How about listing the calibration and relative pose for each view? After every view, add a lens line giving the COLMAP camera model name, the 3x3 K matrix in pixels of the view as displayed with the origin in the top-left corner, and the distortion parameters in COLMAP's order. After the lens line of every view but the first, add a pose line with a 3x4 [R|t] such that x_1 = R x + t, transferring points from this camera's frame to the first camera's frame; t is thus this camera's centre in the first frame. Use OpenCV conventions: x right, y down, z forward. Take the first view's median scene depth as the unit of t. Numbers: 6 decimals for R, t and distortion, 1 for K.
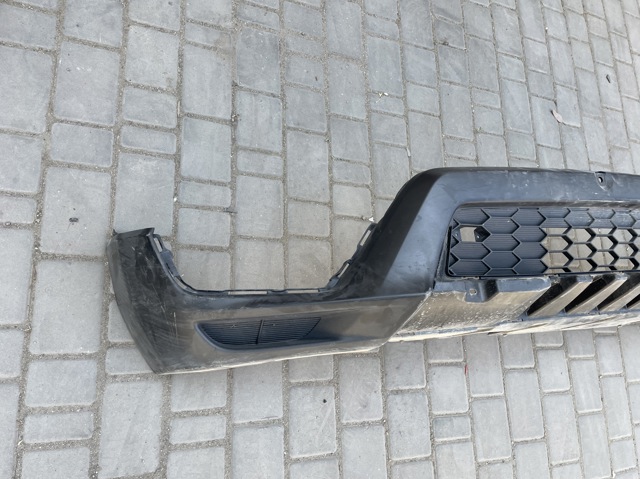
lens RADIAL K [[473.6, 0, 320.0], [0, 473.6, 239.5], [0, 0, 1]] dist [0.085580, -0.114062]
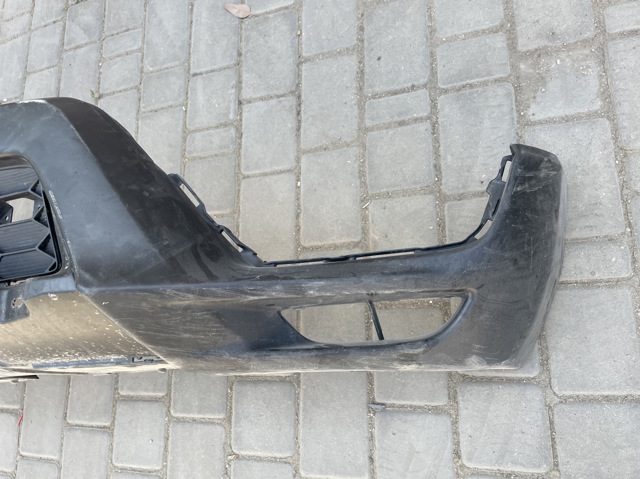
lens RADIAL K [[473.6, 0, 320.0], [0, 473.6, 239.5], [0, 0, 1]] dist [0.085580, -0.114062]
pose [[0.697396, -0.133051, -0.704227, 1.367983], [0.159470, 0.986791, -0.028514, 0.087957], [0.698719, -0.092418, 0.709402, 0.889131]]
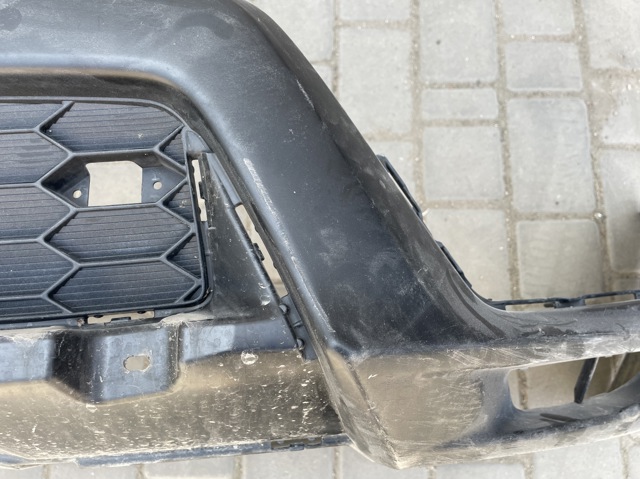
lens RADIAL K [[486.0, 0, 319.9], [0, 486.0, 243.6], [0, 0, 1]] dist [0.084169, -0.123697]
pose [[0.901494, -0.053227, -0.429505, 1.067049], [0.074760, 0.996642, 0.033404, 0.035067], [0.426285, -0.062223, 0.902446, 0.836840]]
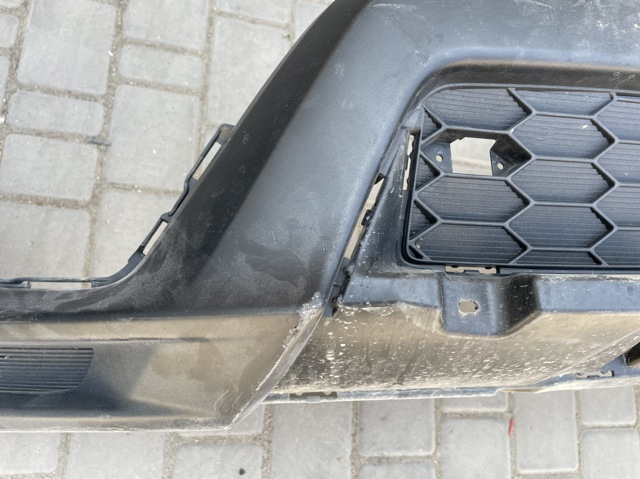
lens RADIAL K [[479.8, 0, 322.1], [0, 479.8, 237.5], [0, 0, 1]] dist [0.074272, -0.113471]
pose [[0.985997, 0.031736, -0.163718, 0.182641], [-0.027243, 0.999190, 0.029613, 0.032764], [0.164525, -0.024738, 0.986063, 0.418817]]
